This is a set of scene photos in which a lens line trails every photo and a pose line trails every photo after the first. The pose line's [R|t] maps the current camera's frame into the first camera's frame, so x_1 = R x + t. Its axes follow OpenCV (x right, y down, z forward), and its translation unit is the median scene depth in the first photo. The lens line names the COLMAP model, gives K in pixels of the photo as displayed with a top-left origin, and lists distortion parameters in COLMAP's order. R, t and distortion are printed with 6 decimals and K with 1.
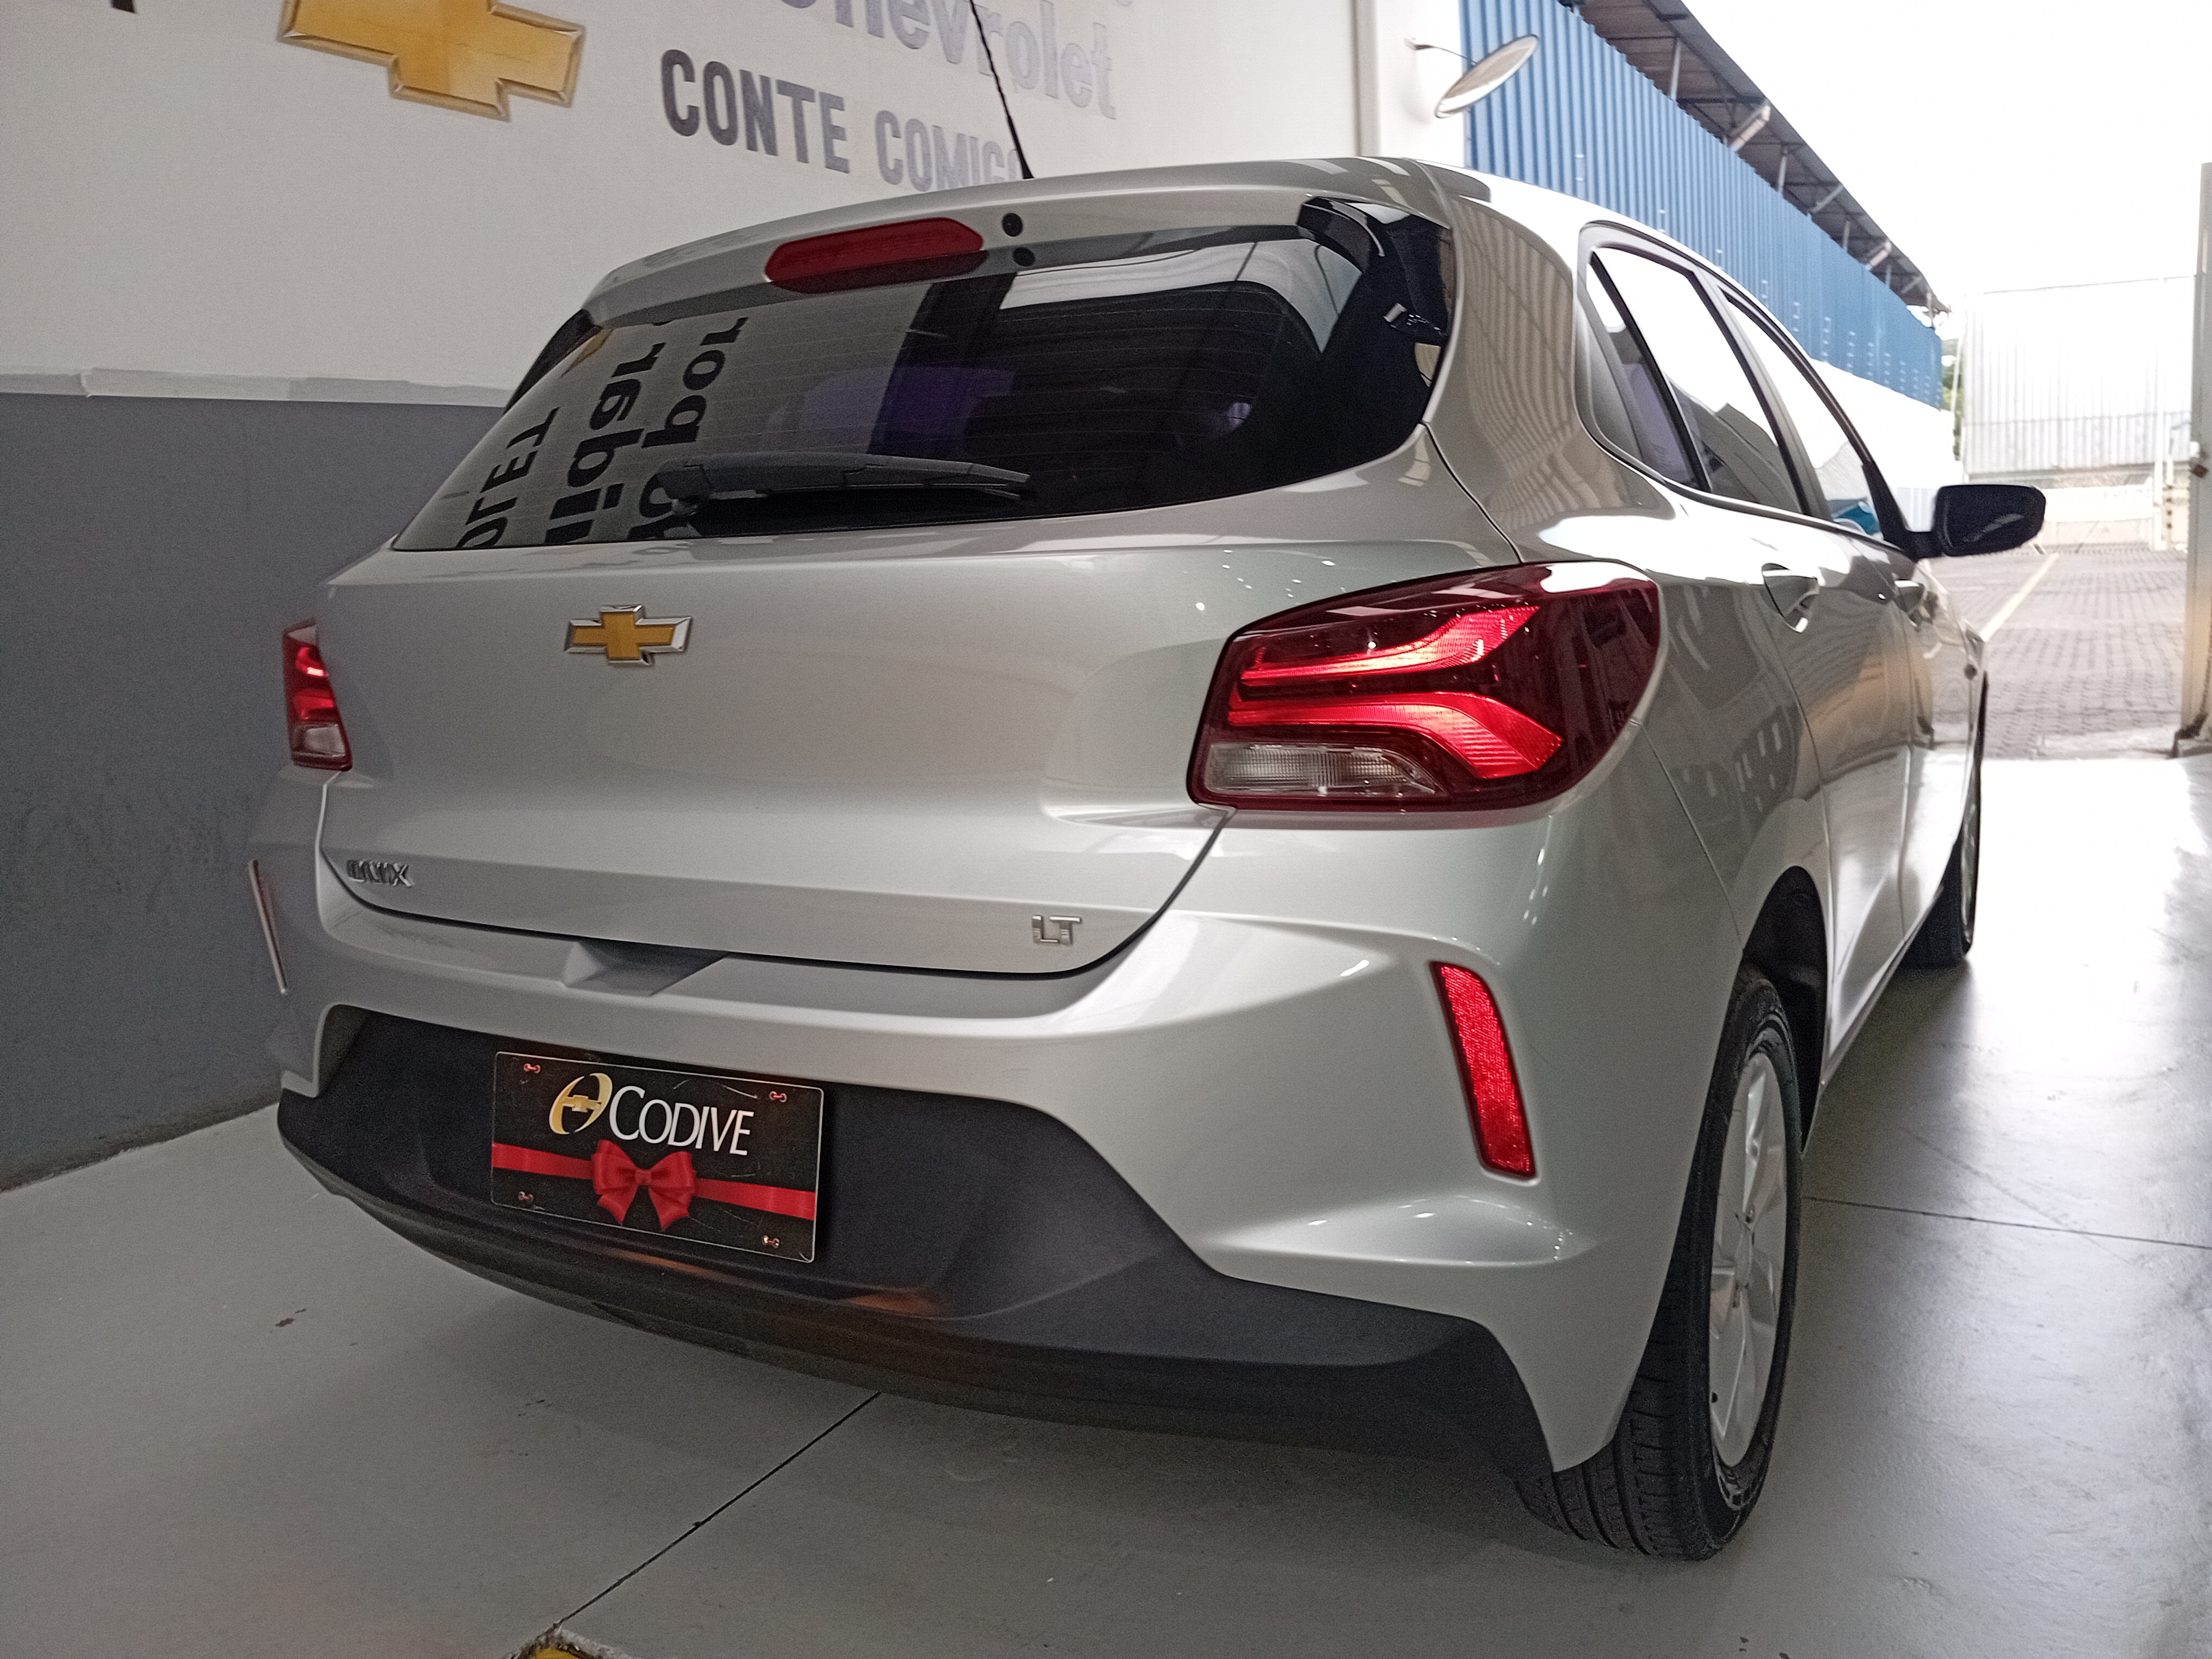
lens RADIAL K [[1763.3, 0, 1185.9], [0, 1763.3, 829.1], [0, 0, 1]] dist [-0.015359, -0.005971]
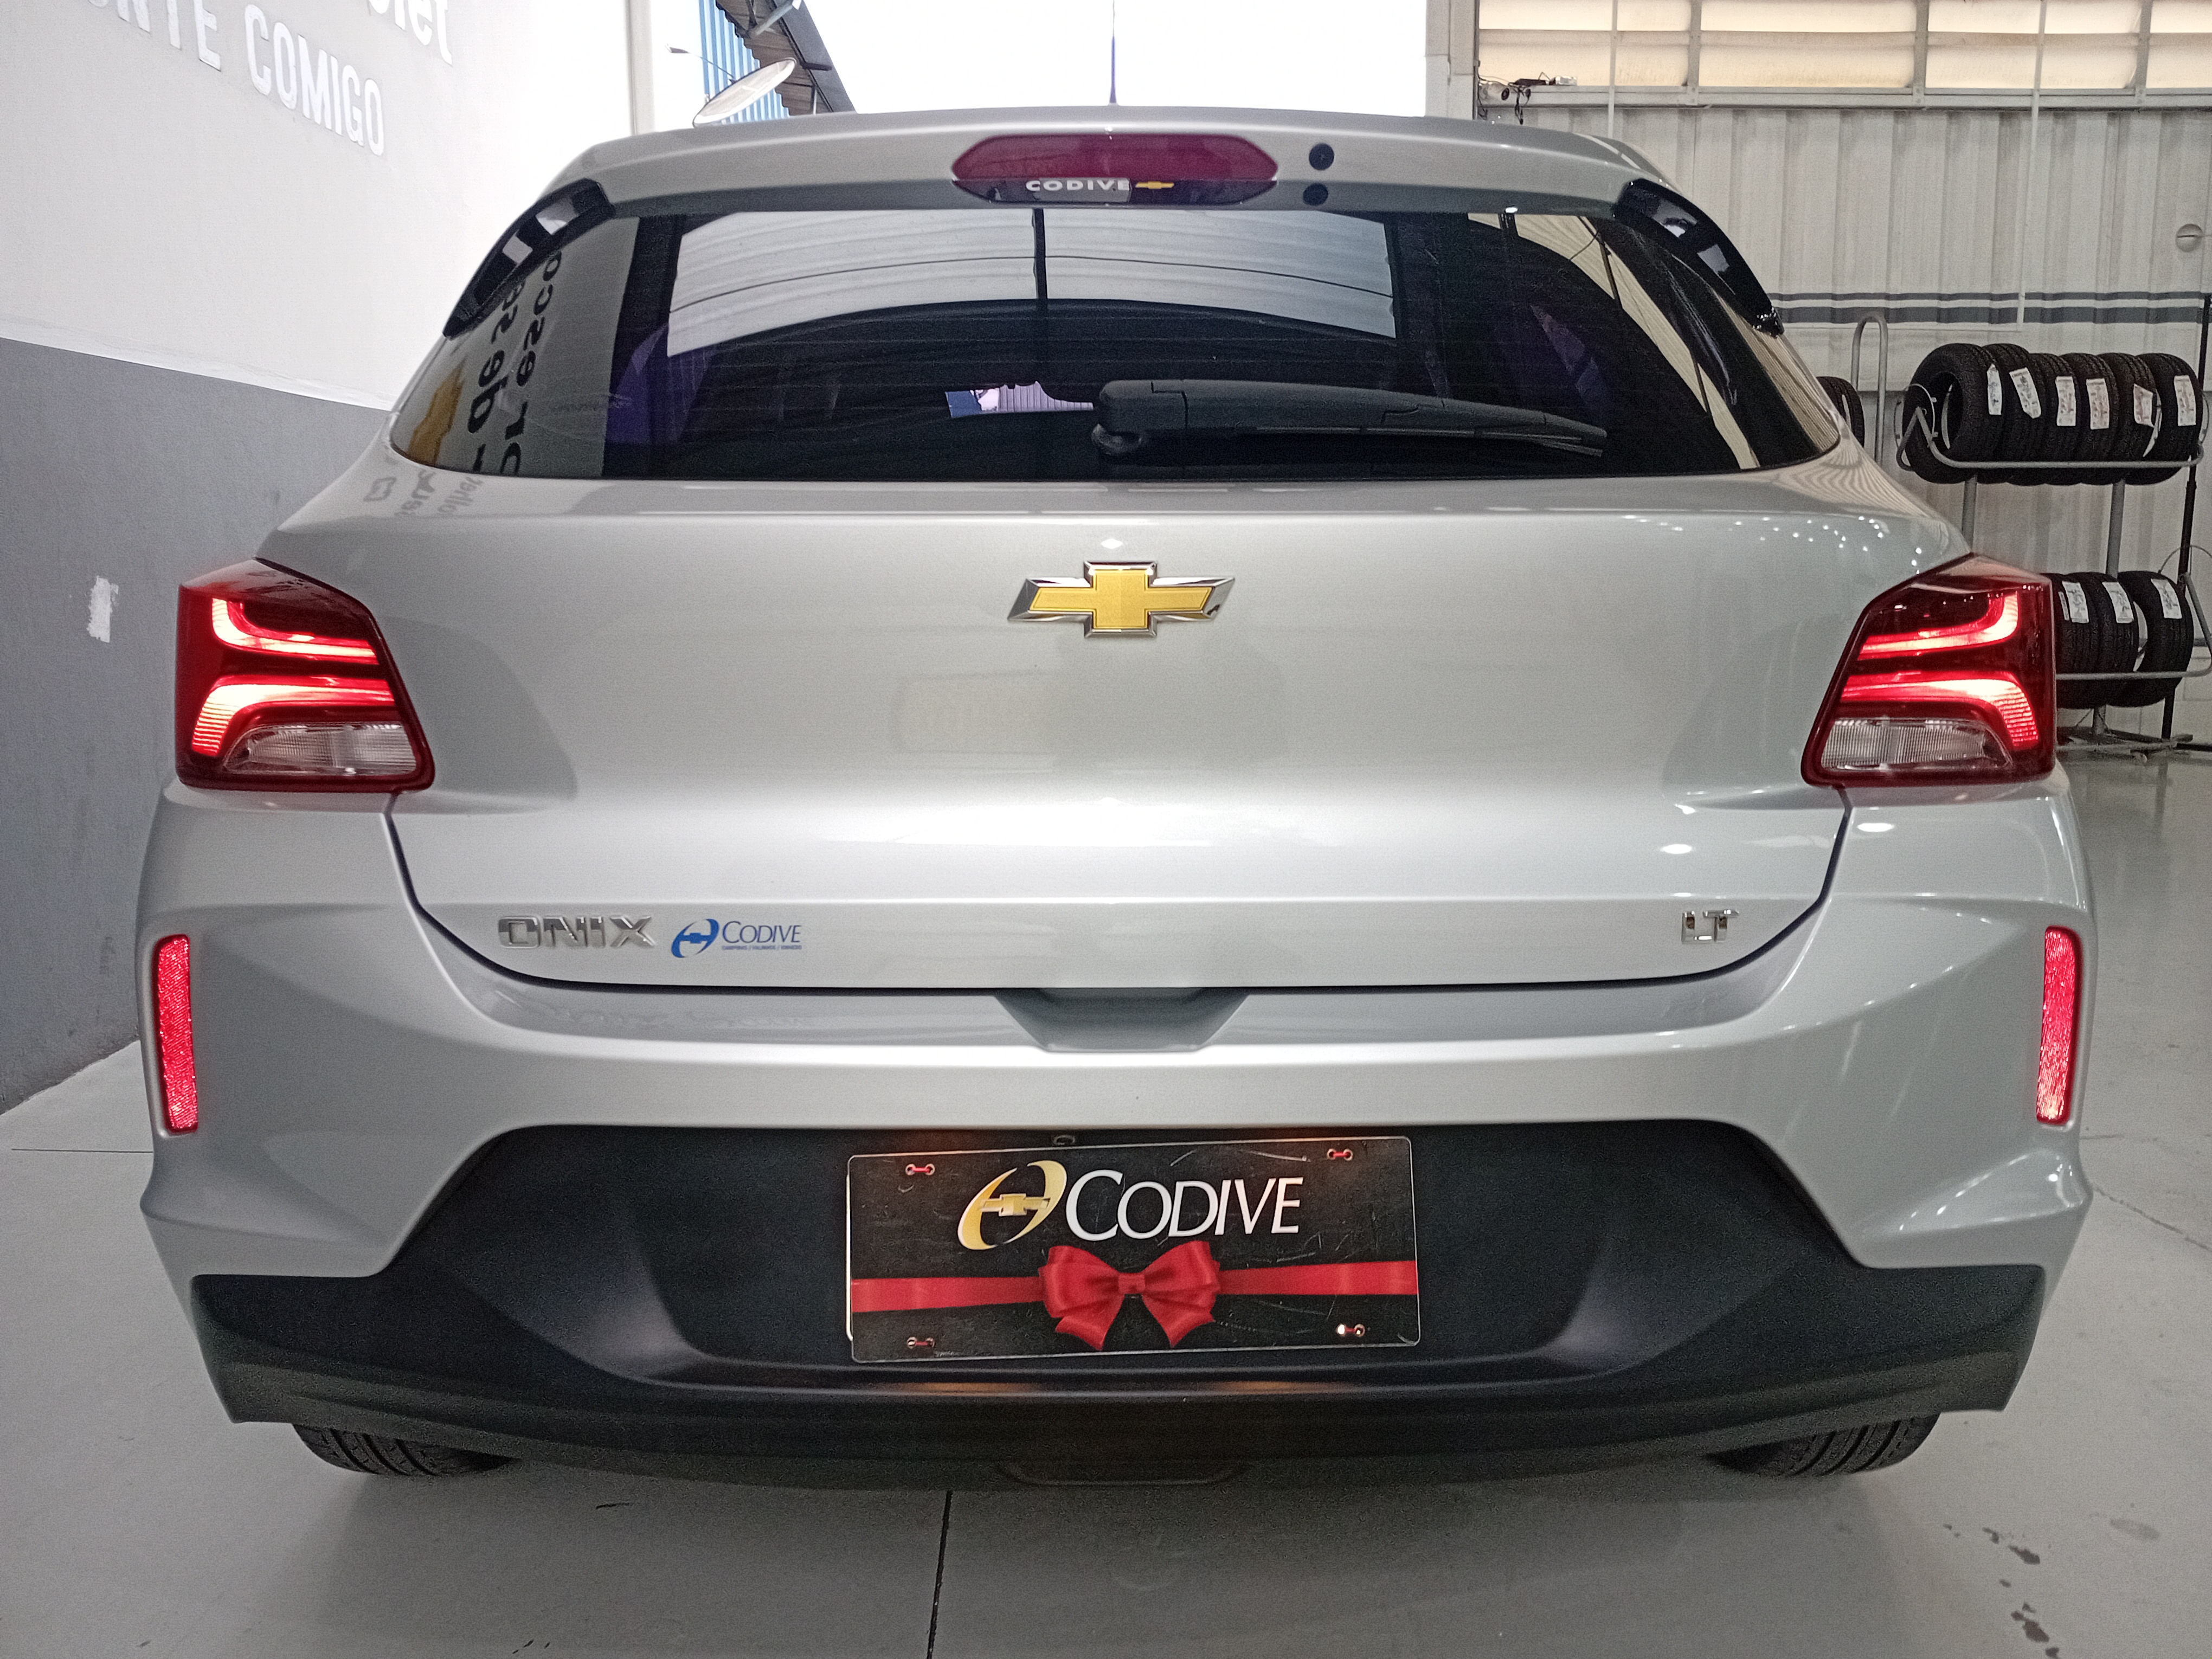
lens RADIAL K [[1664.0, 0, 1107.9], [0, 1664.0, 795.8], [0, 0, 1]] dist [0.001910, -0.003789]
pose [[0.865663, -0.035028, 0.499400, -0.687347], [0.045654, 0.998916, -0.009073, -0.014588], [-0.498541, 0.030654, 0.866324, 0.354041]]
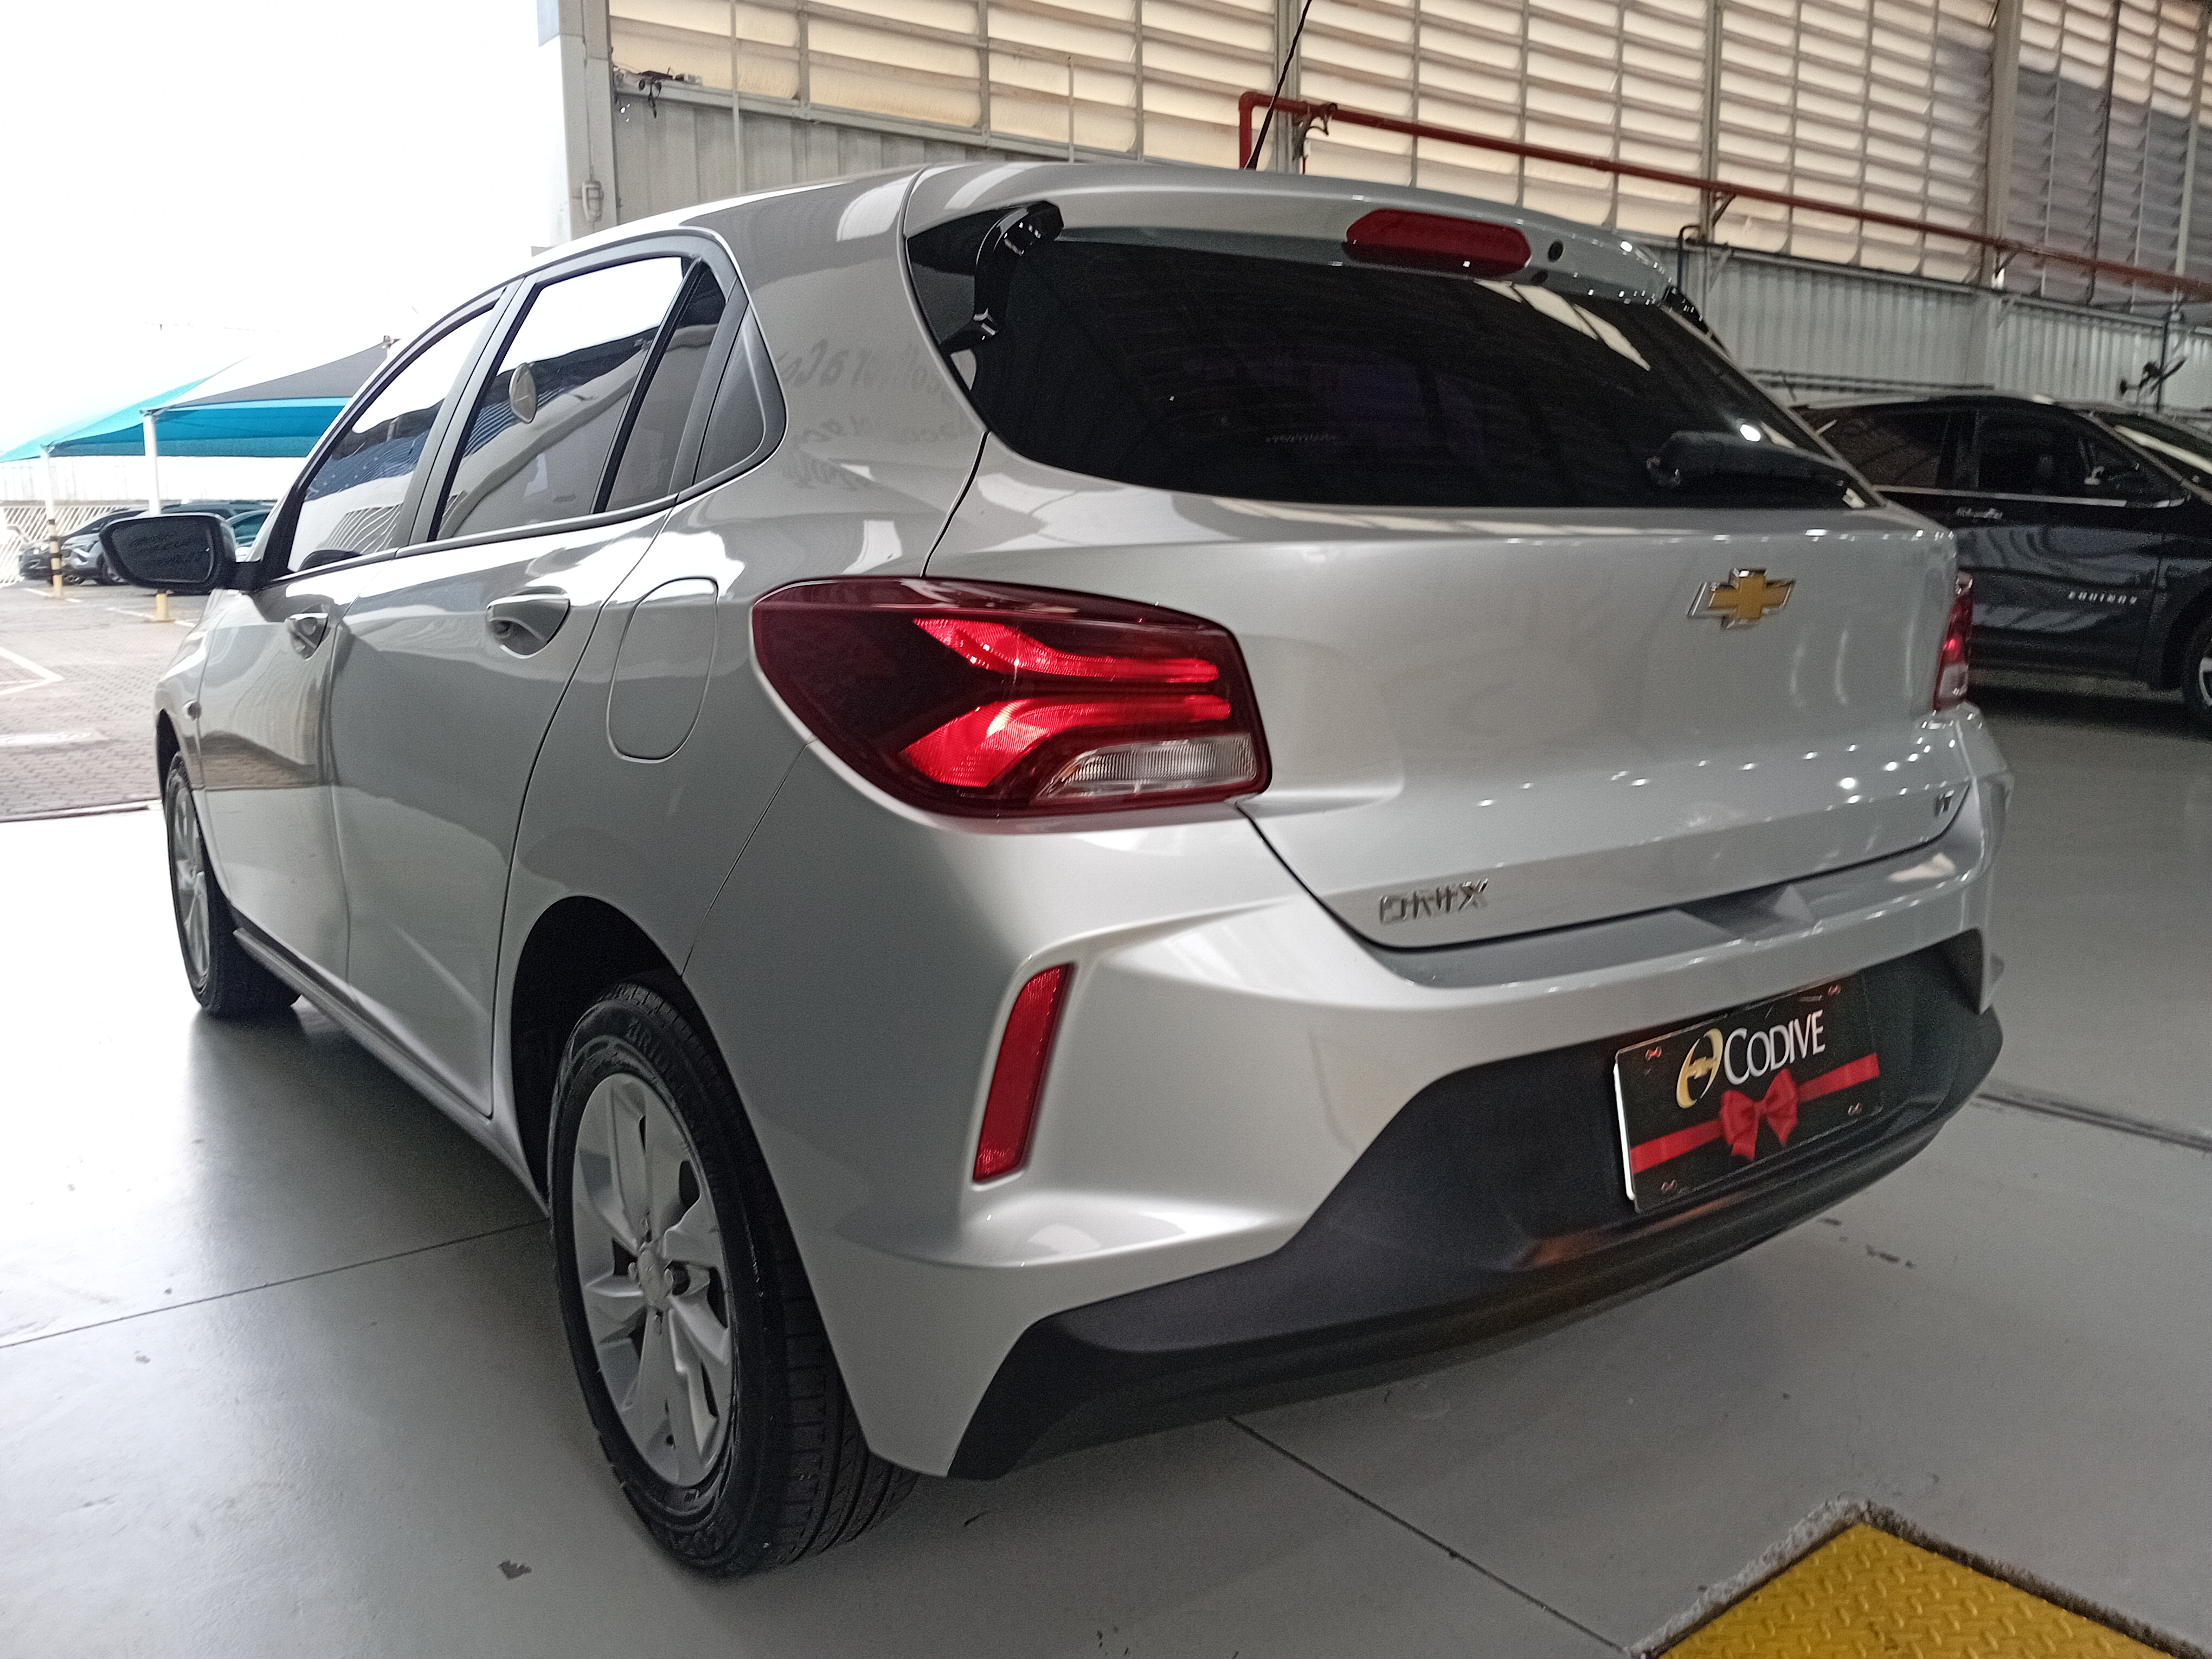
lens RADIAL K [[1656.5, 0, 1106.0], [0, 1656.5, 829.5], [0, 0, 1]] dist [-0.006573, -0.004501]
pose [[0.429967, -0.124041, 0.894283, -1.359189], [0.132259, 0.988485, 0.073518, -0.095217], [-0.893105, 0.086667, 0.441421, 0.903281]]
